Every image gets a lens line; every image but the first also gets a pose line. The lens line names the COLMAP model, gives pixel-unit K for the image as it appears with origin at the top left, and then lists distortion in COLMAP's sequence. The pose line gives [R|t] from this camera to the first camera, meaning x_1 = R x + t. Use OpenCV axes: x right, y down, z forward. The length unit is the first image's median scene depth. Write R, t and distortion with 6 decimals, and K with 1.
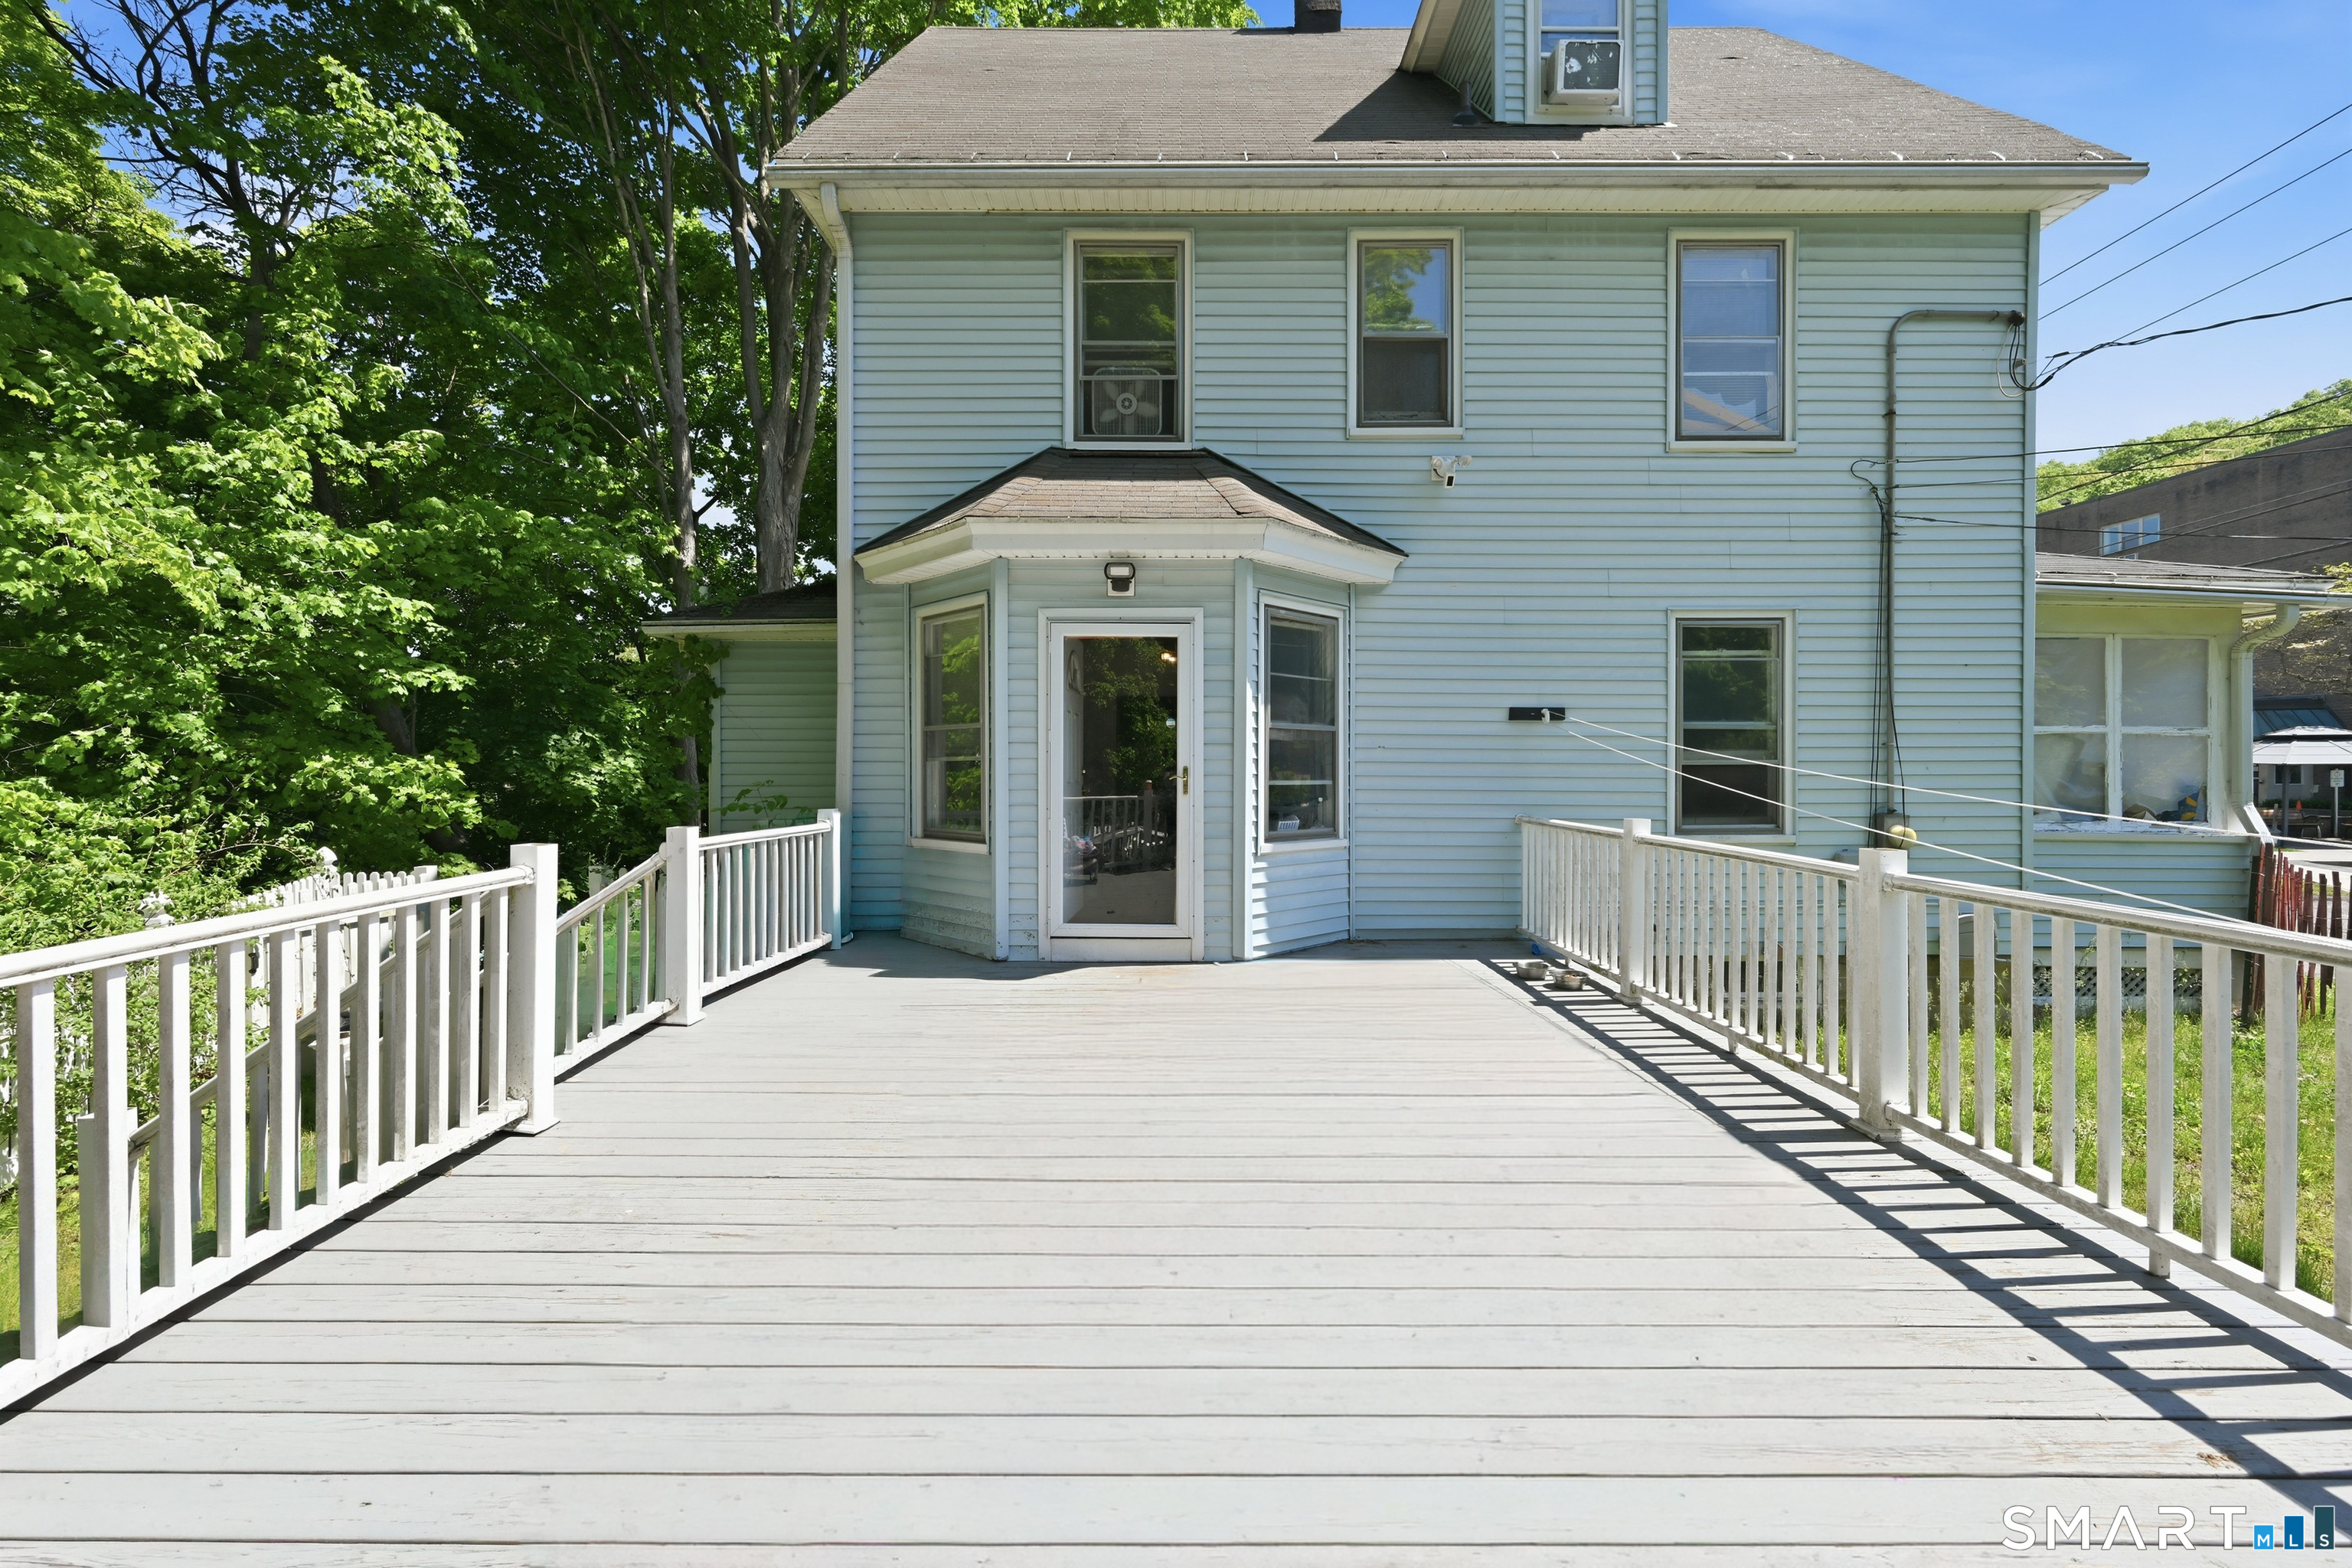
lens RADIAL K [[933.5, 0, 1186.3], [0, 933.5, 773.8], [0, 0, 1]] dist [-0.008118, 0.000201]
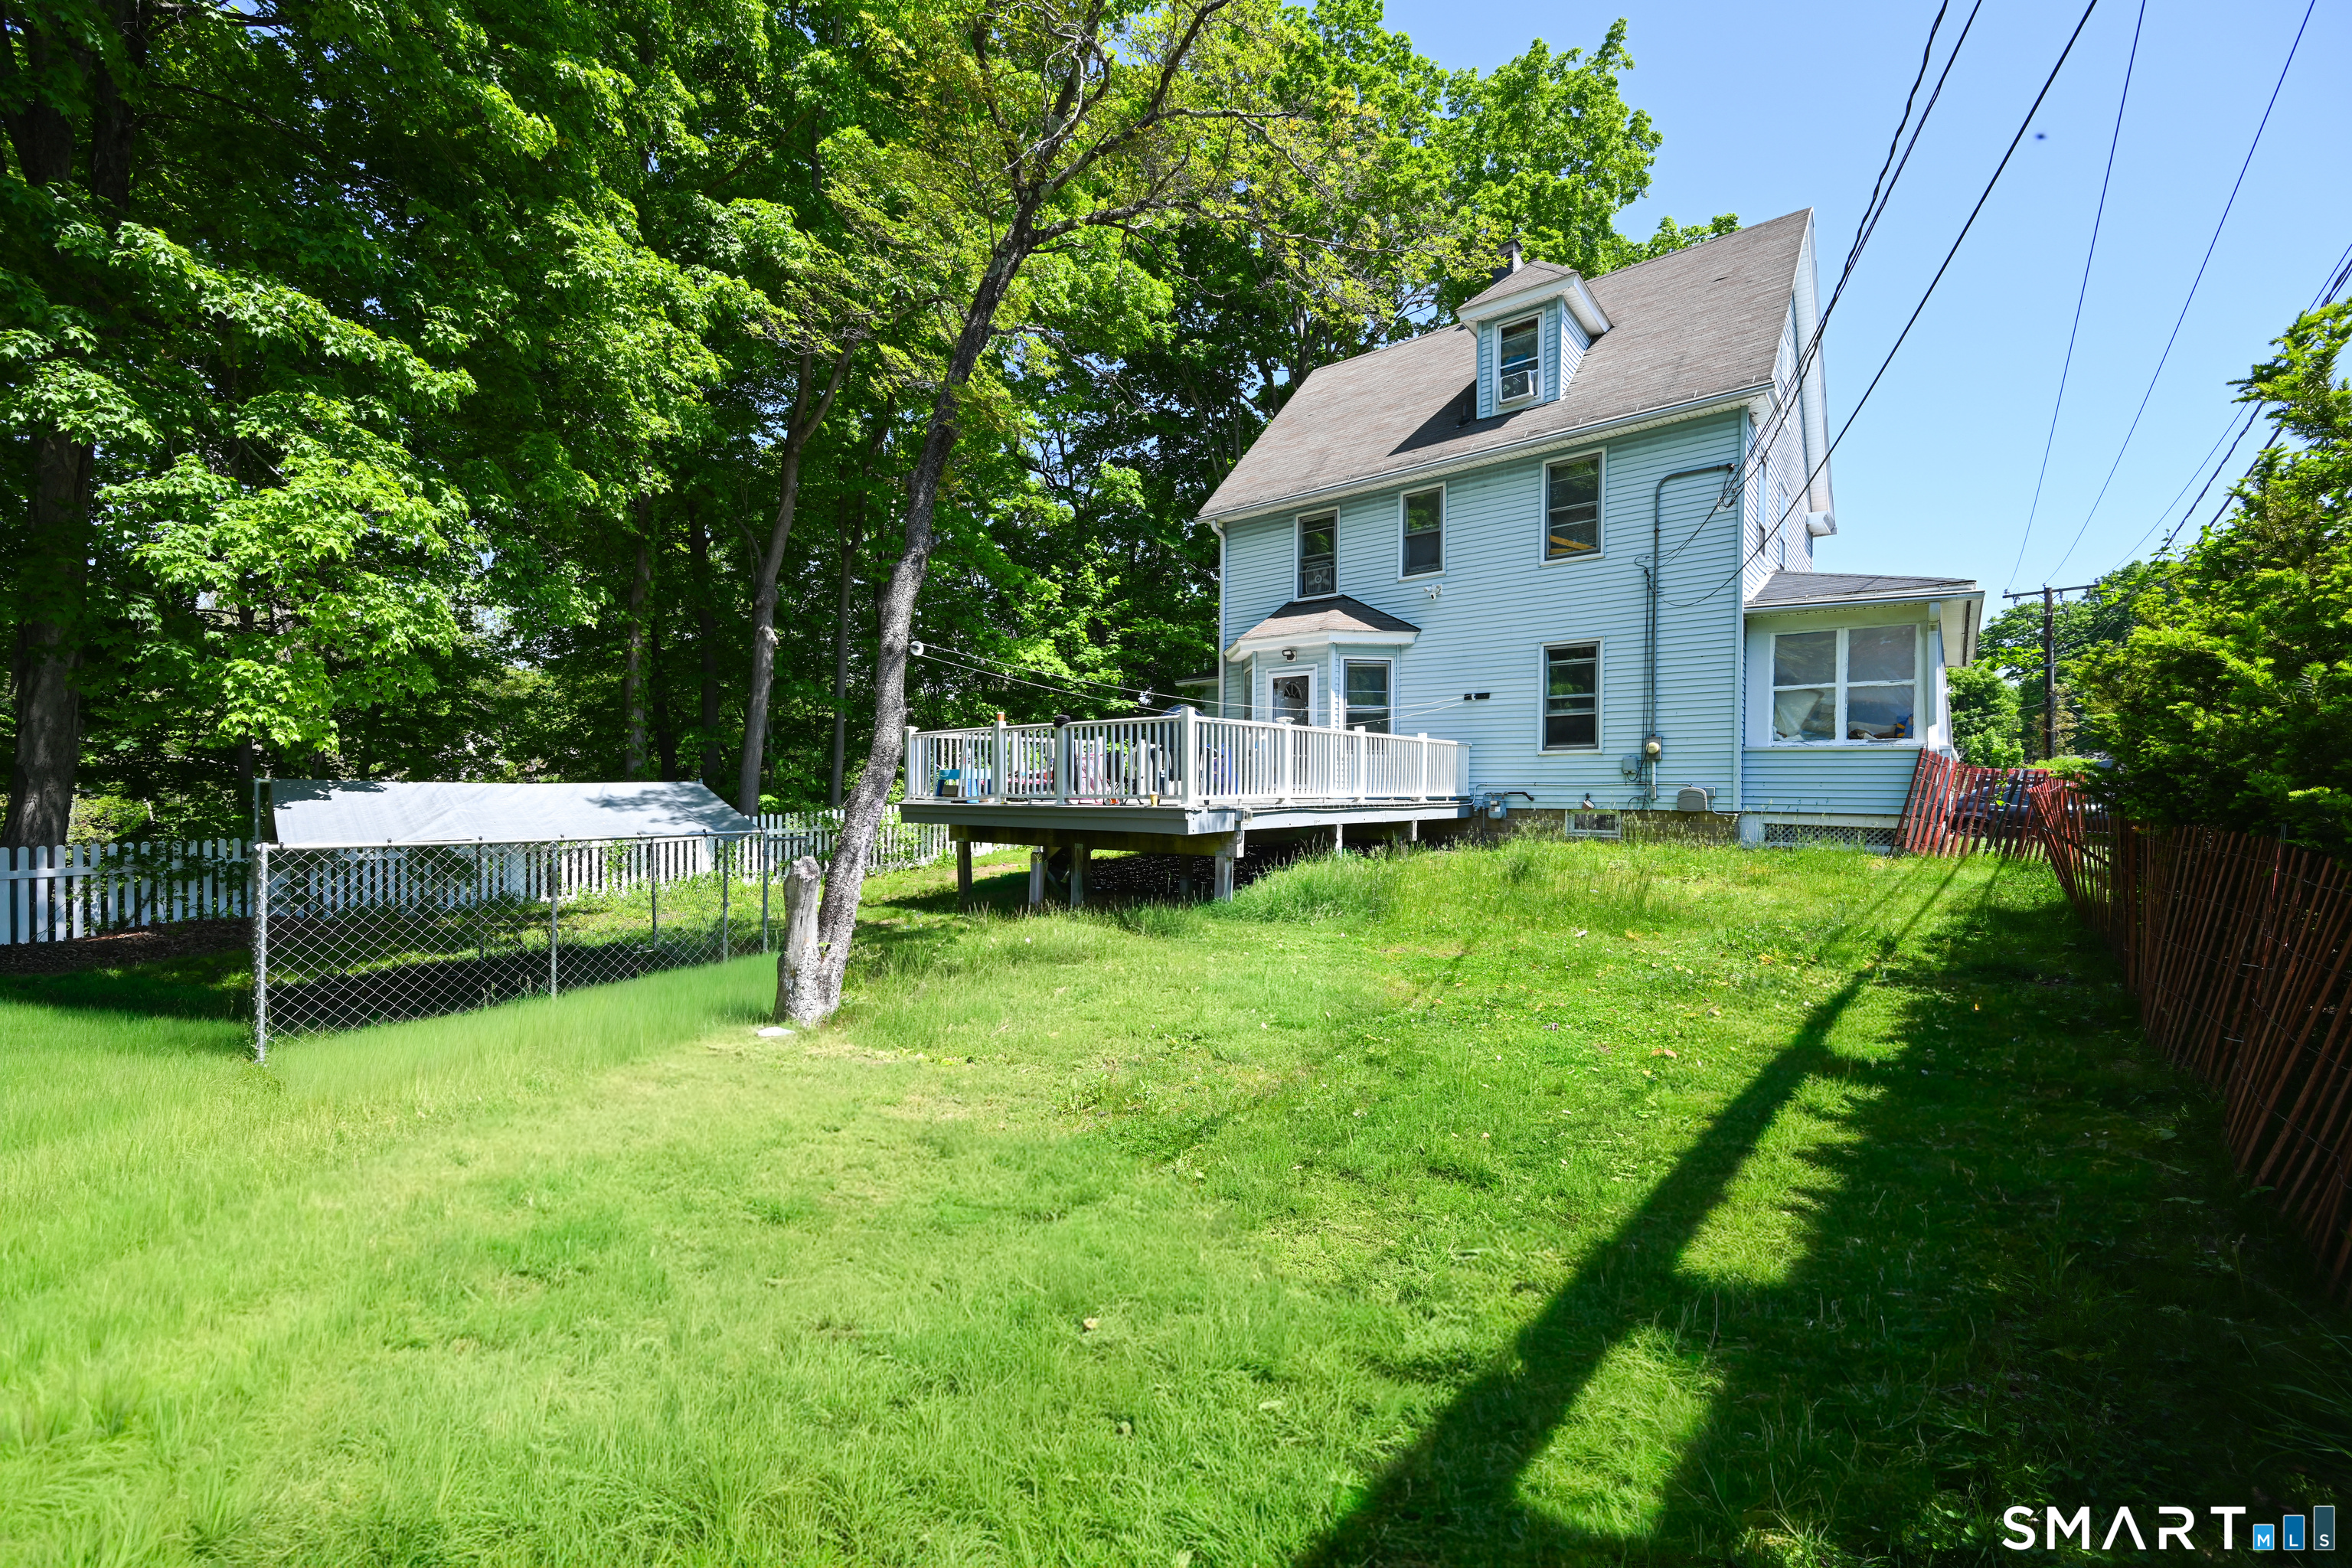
lens RADIAL K [[933.5, 0, 1172.2], [0, 933.5, 790.7], [0, 0, 1]] dist [-0.008118, 0.000201]
pose [[0.767177, 0.005055, -0.641415, 1.230327], [-0.007647, 0.999970, -0.001265, 0.165907], [0.641390, 0.005875, 0.767193, -1.135734]]
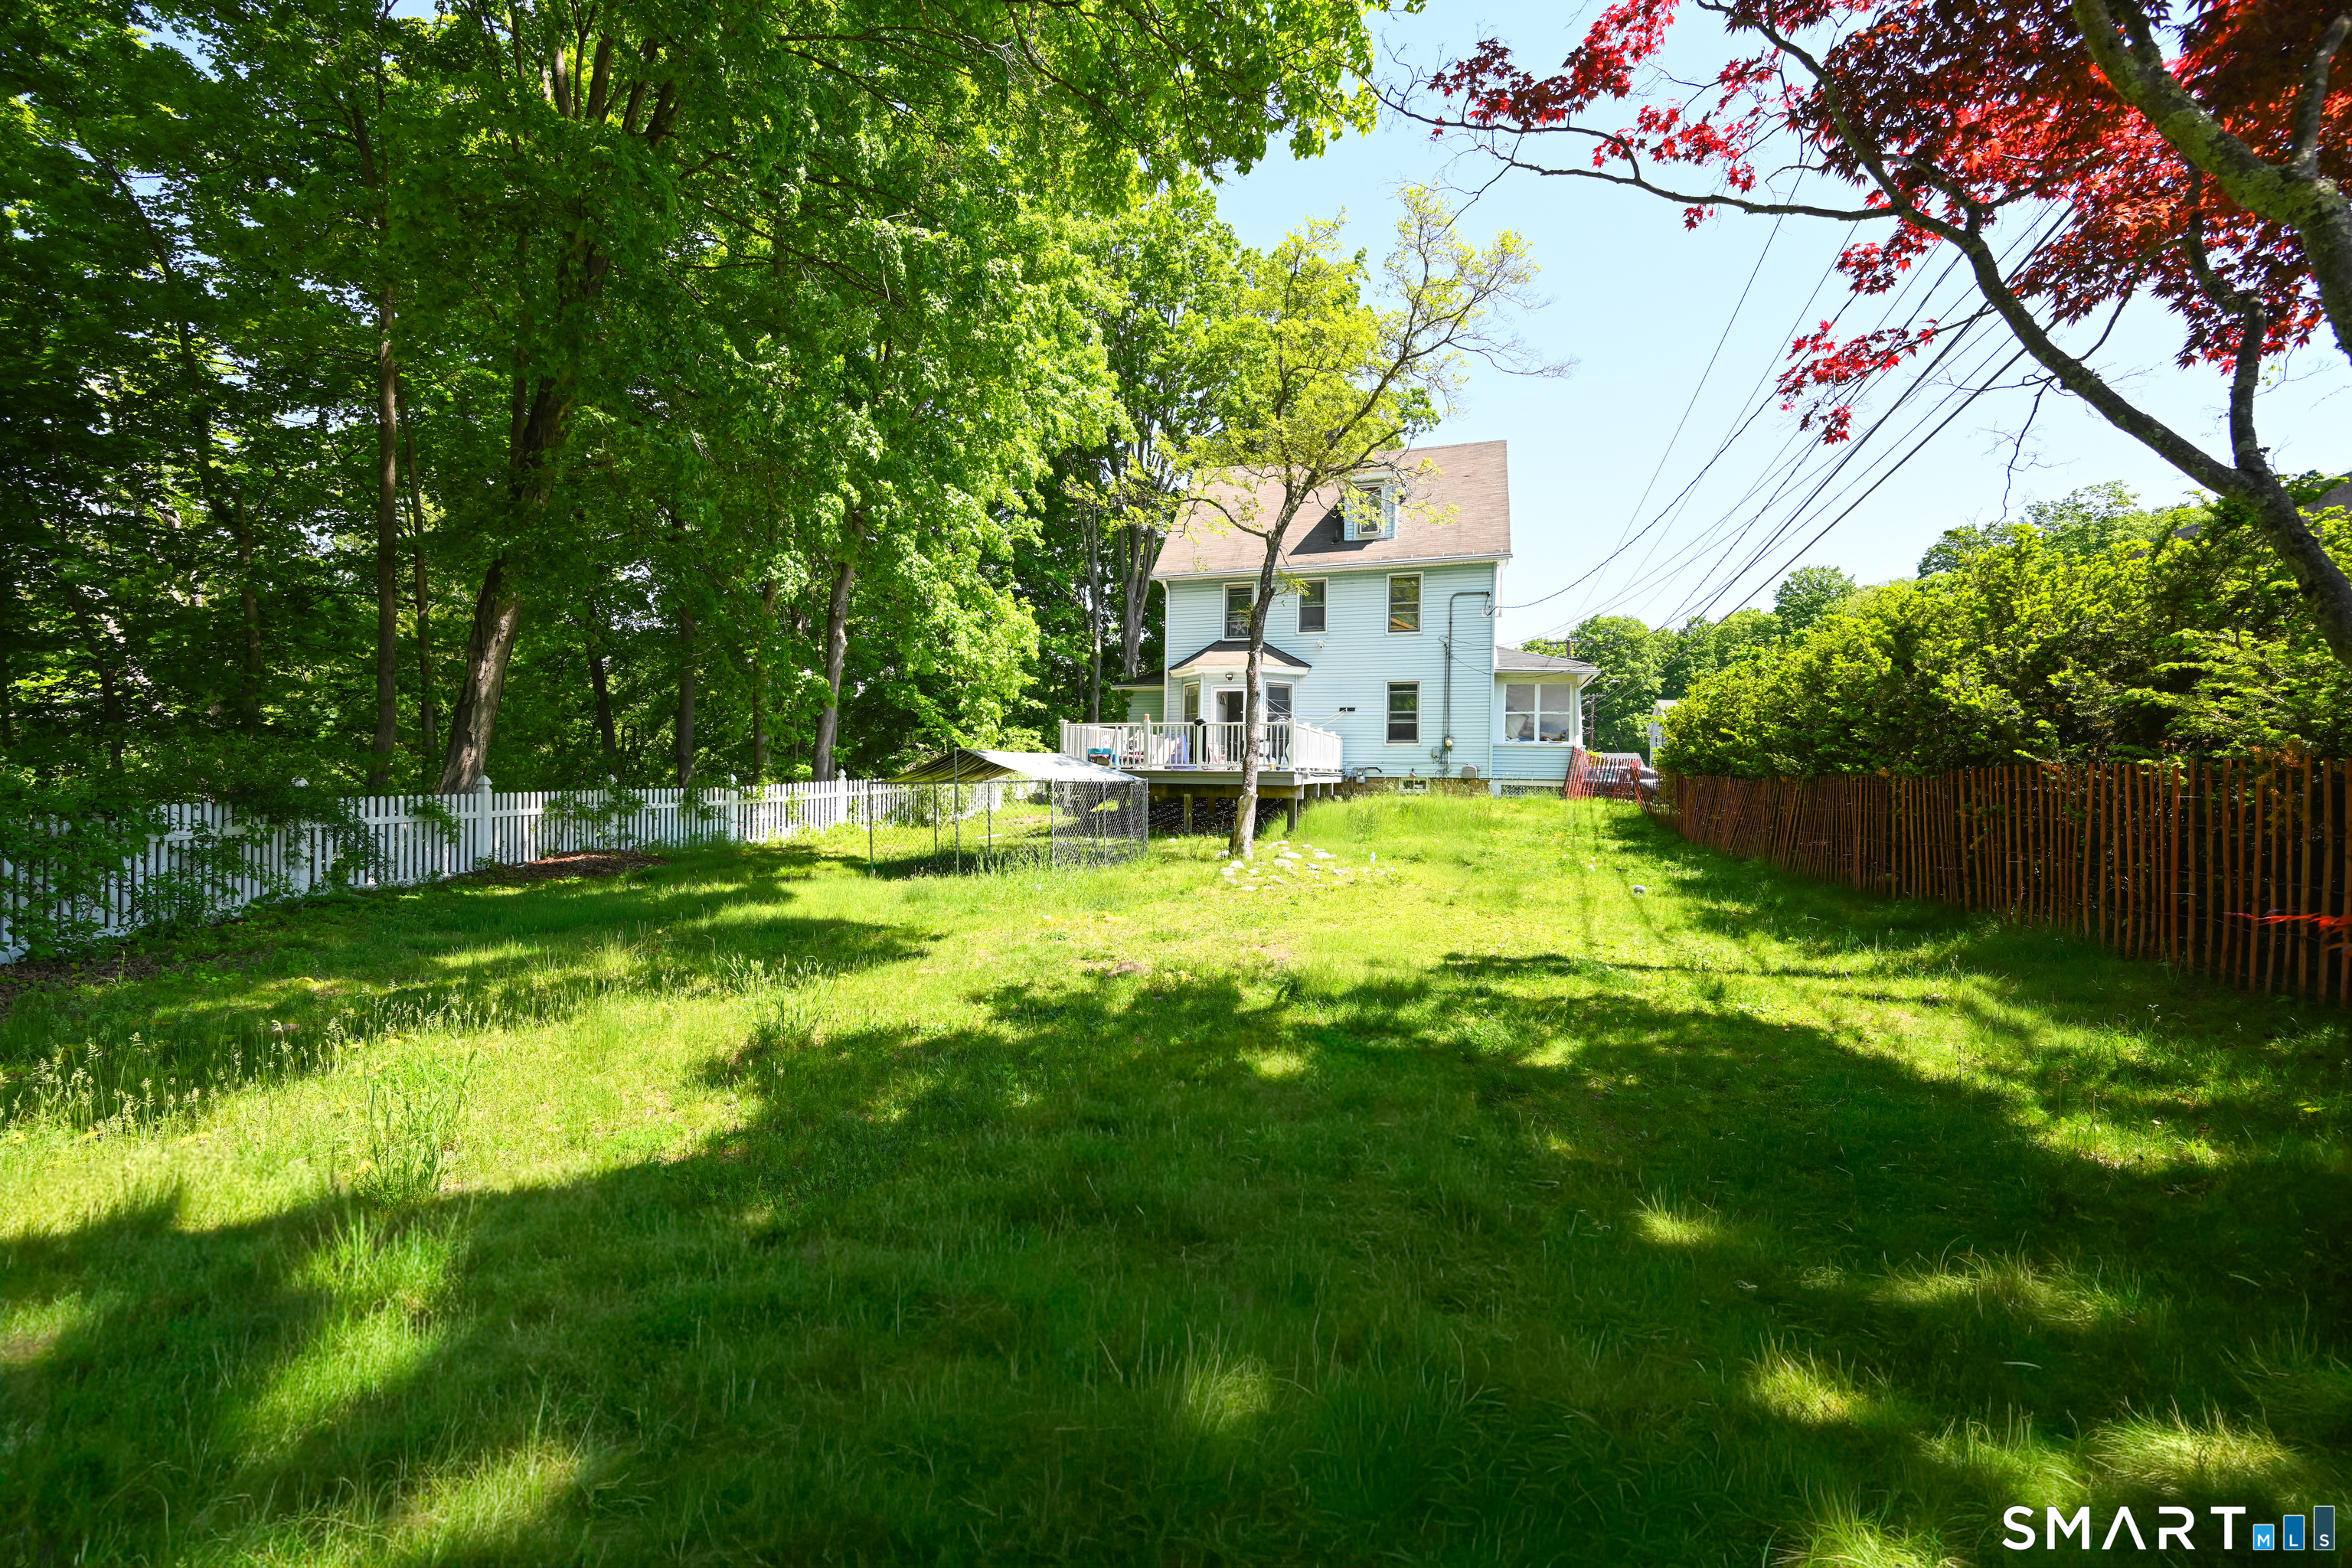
lens RADIAL K [[933.5, 0, 1167.8], [0, 933.5, 772.9], [0, 0, 1]] dist [-0.008118, 0.000201]
pose [[0.953300, 0.012648, -0.301761, 0.807663], [-0.015496, 0.999855, -0.007045, 0.219701], [0.301628, 0.011392, 0.953357, -2.667386]]
